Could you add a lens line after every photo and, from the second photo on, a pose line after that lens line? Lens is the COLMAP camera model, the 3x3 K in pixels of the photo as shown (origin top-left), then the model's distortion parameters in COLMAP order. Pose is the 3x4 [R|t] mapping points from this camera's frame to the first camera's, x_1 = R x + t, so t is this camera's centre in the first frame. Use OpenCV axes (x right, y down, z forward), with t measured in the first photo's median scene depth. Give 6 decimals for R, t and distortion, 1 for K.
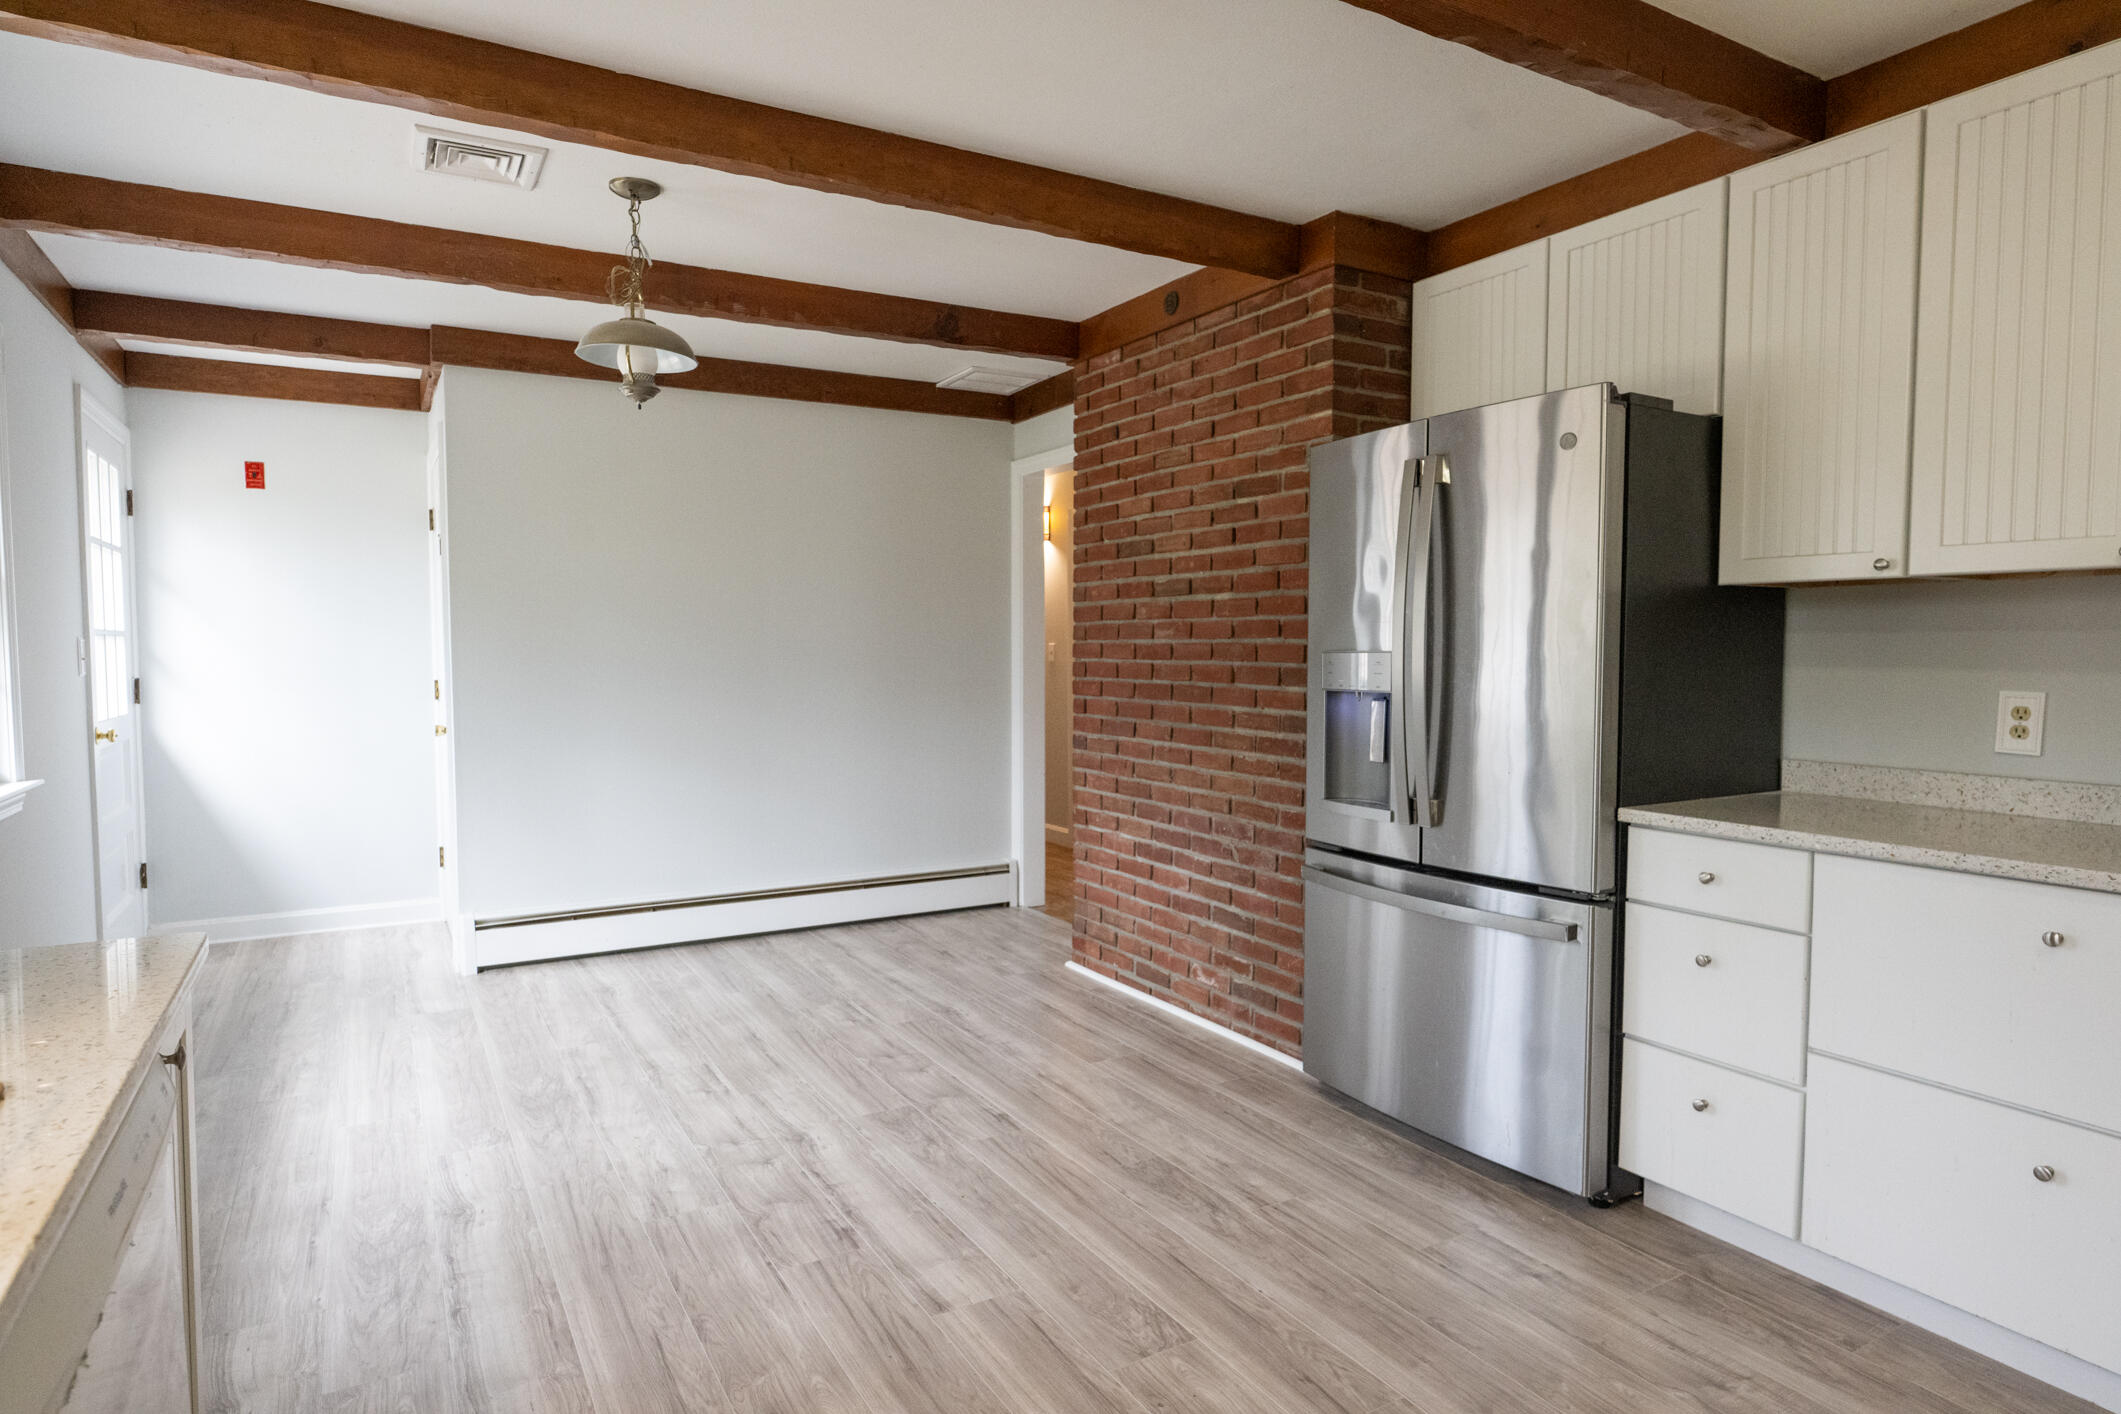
lens RADIAL K [[1193.9, 0, 1064.9], [0, 1193.9, 706.7], [0, 0, 1]] dist [-0.003625, 0.002981]
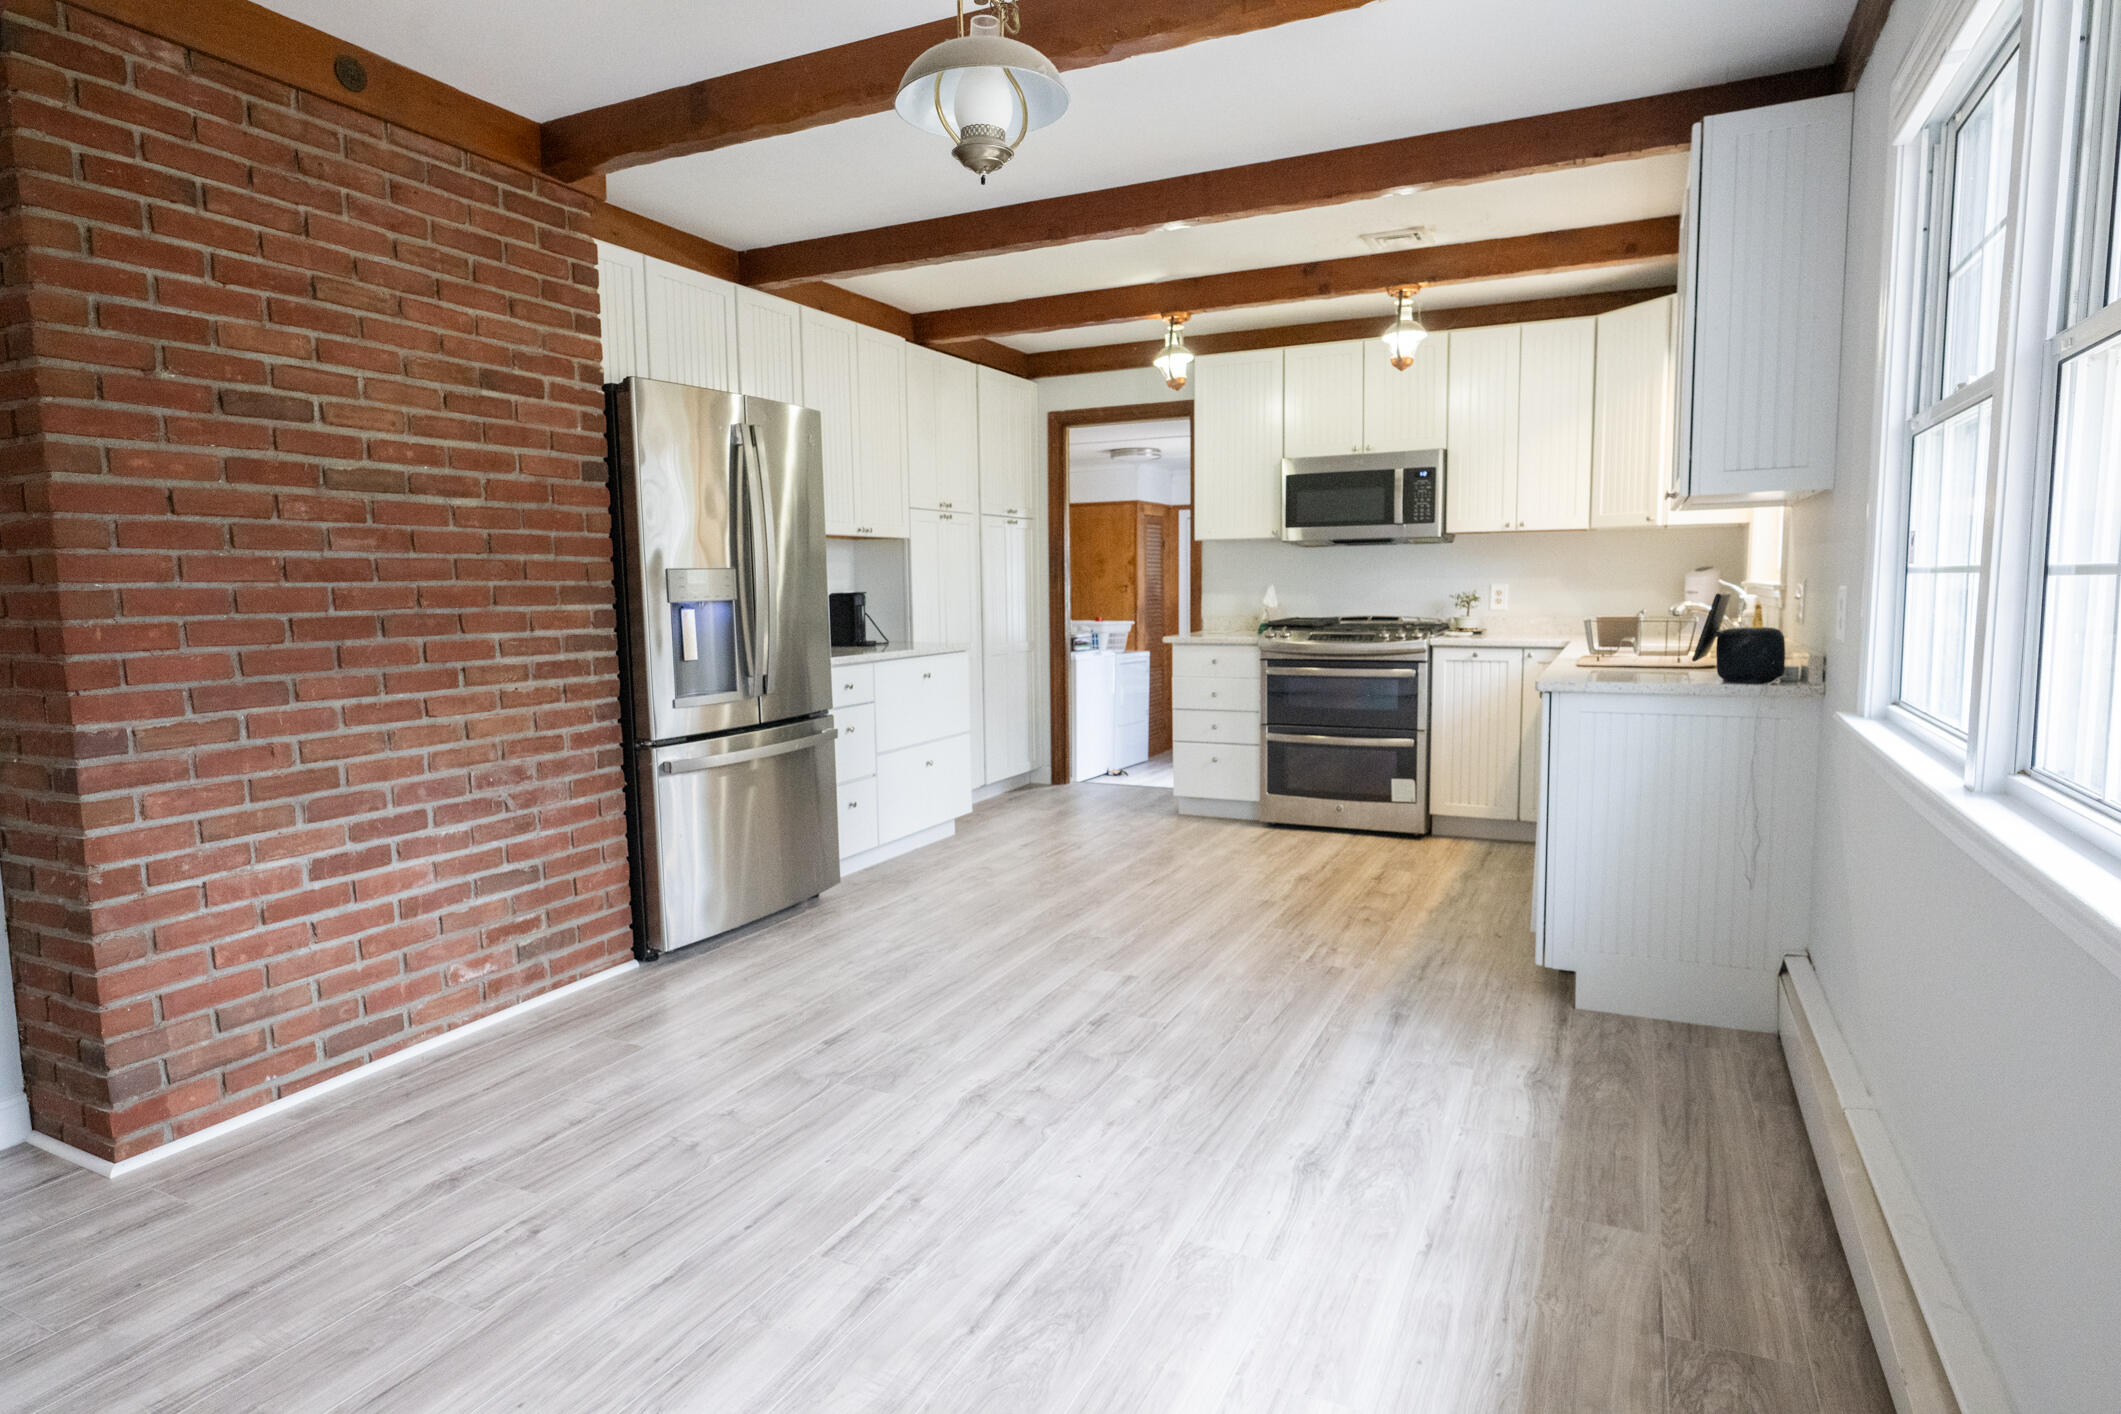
lens RADIAL K [[1193.9, 0, 1042.2], [0, 1193.9, 709.1], [0, 0, 1]] dist [-0.003625, 0.002981]
pose [[-0.550698, -0.081786, 0.830688, -0.922534], [0.056150, 0.989304, 0.134626, -0.046545], [-0.832814, 0.120782, -0.540216, 1.330092]]
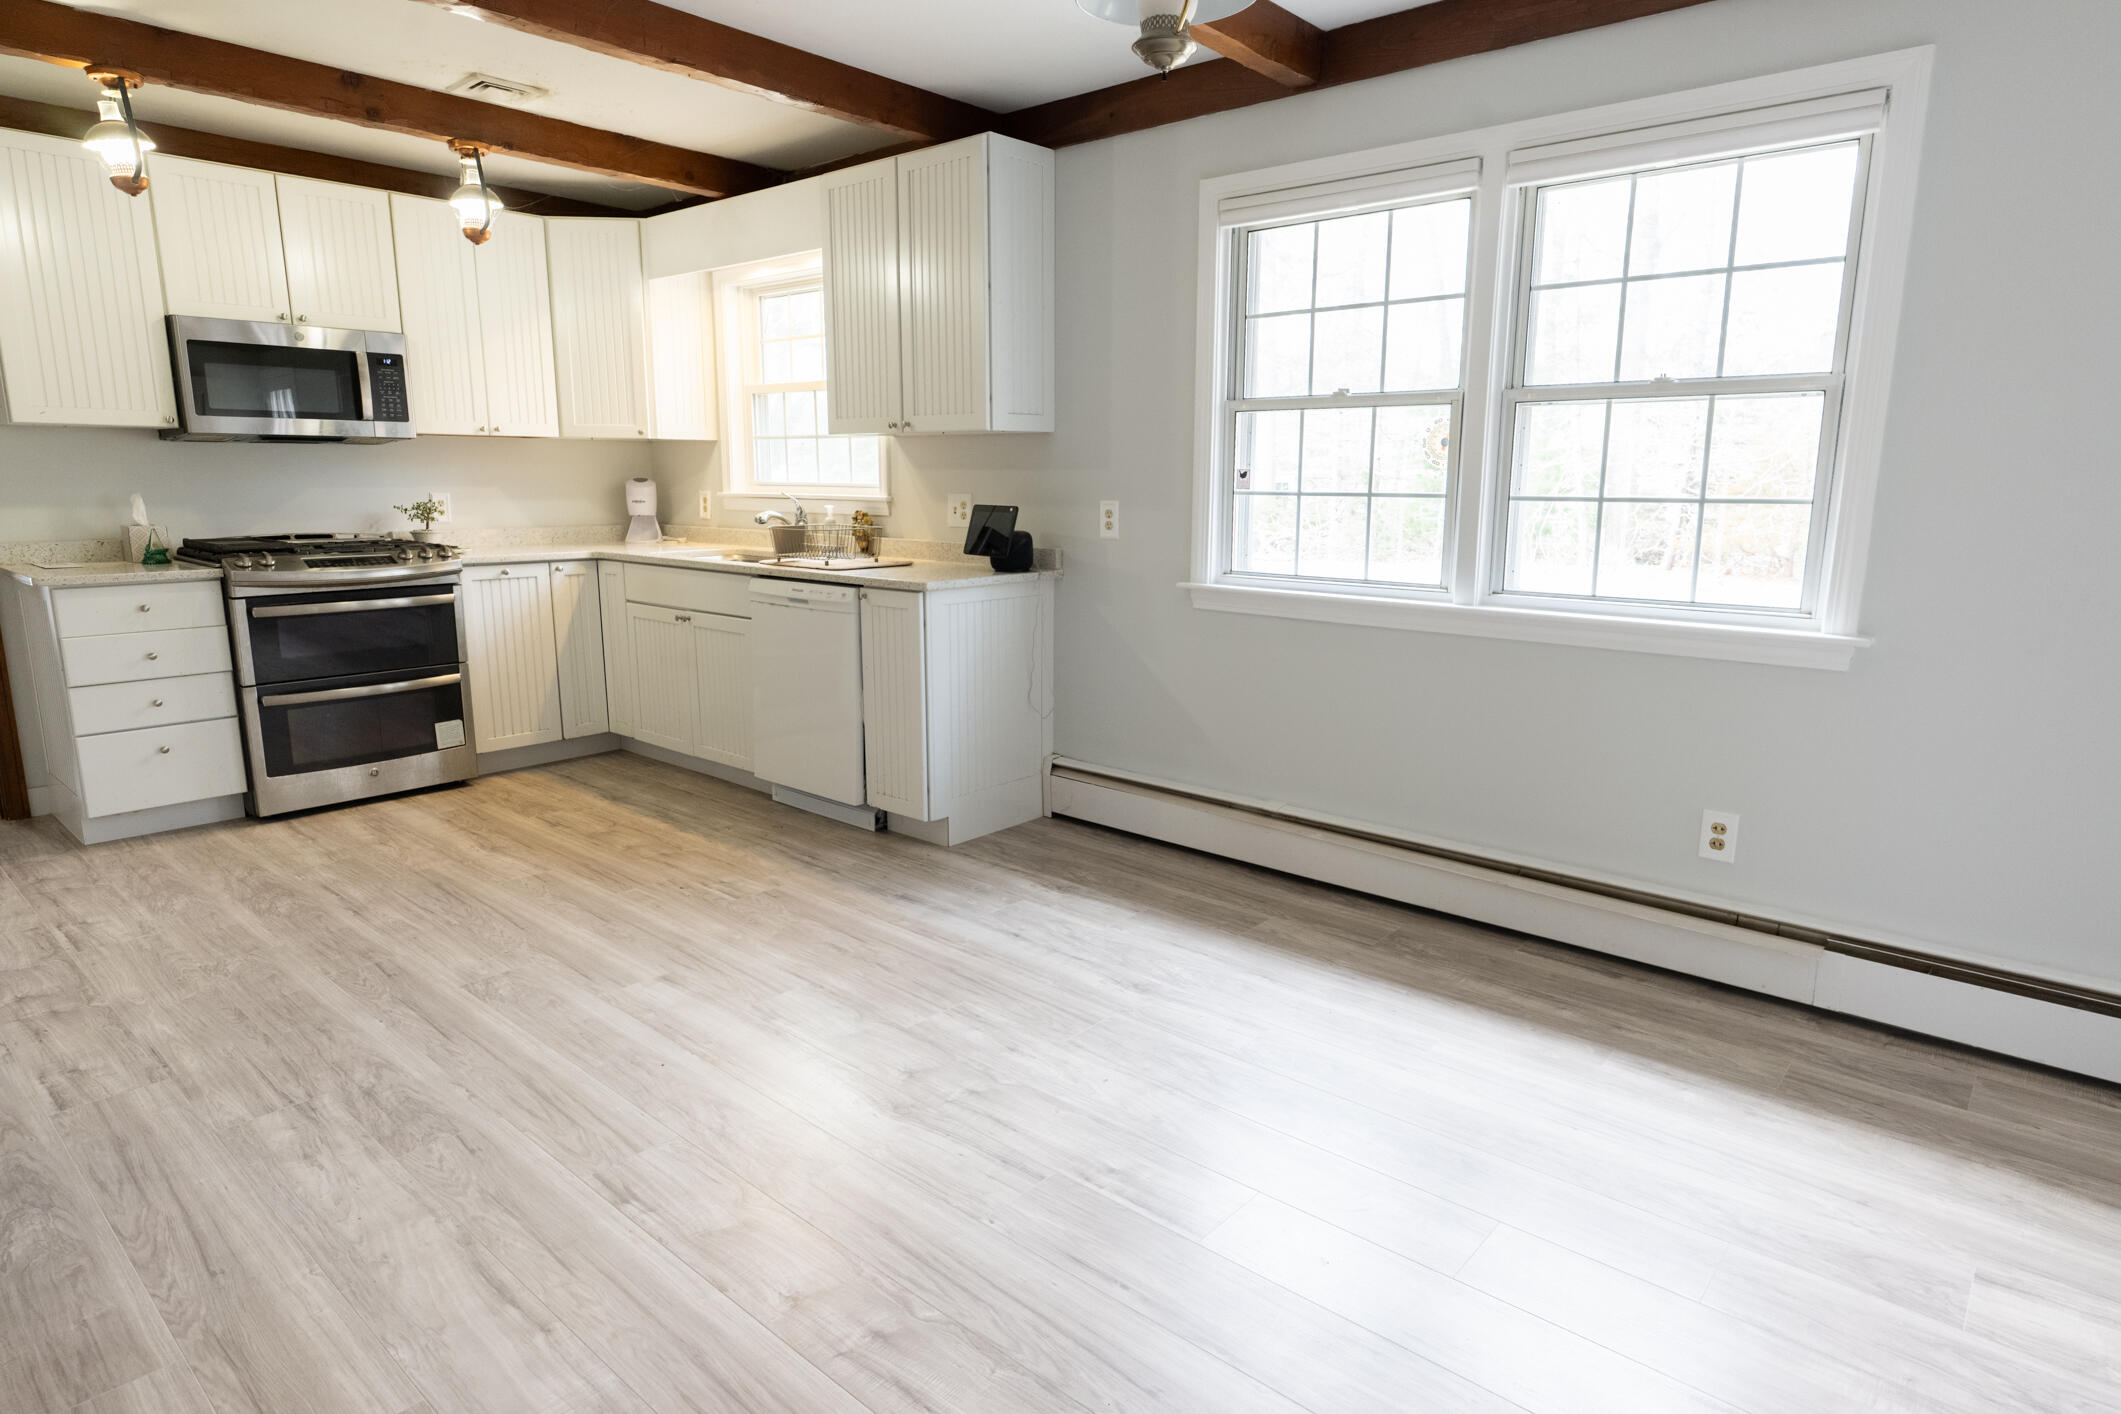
lens RADIAL K [[1193.9, 0, 1081.0], [0, 1193.9, 708.7], [0, 0, 1]] dist [-0.003625, 0.002981]
pose [[-0.946965, 0.057819, -0.316093, -0.098111], [-0.021631, 0.969978, 0.242230, -0.079215], [0.320608, 0.236221, -0.917284, 1.593452]]
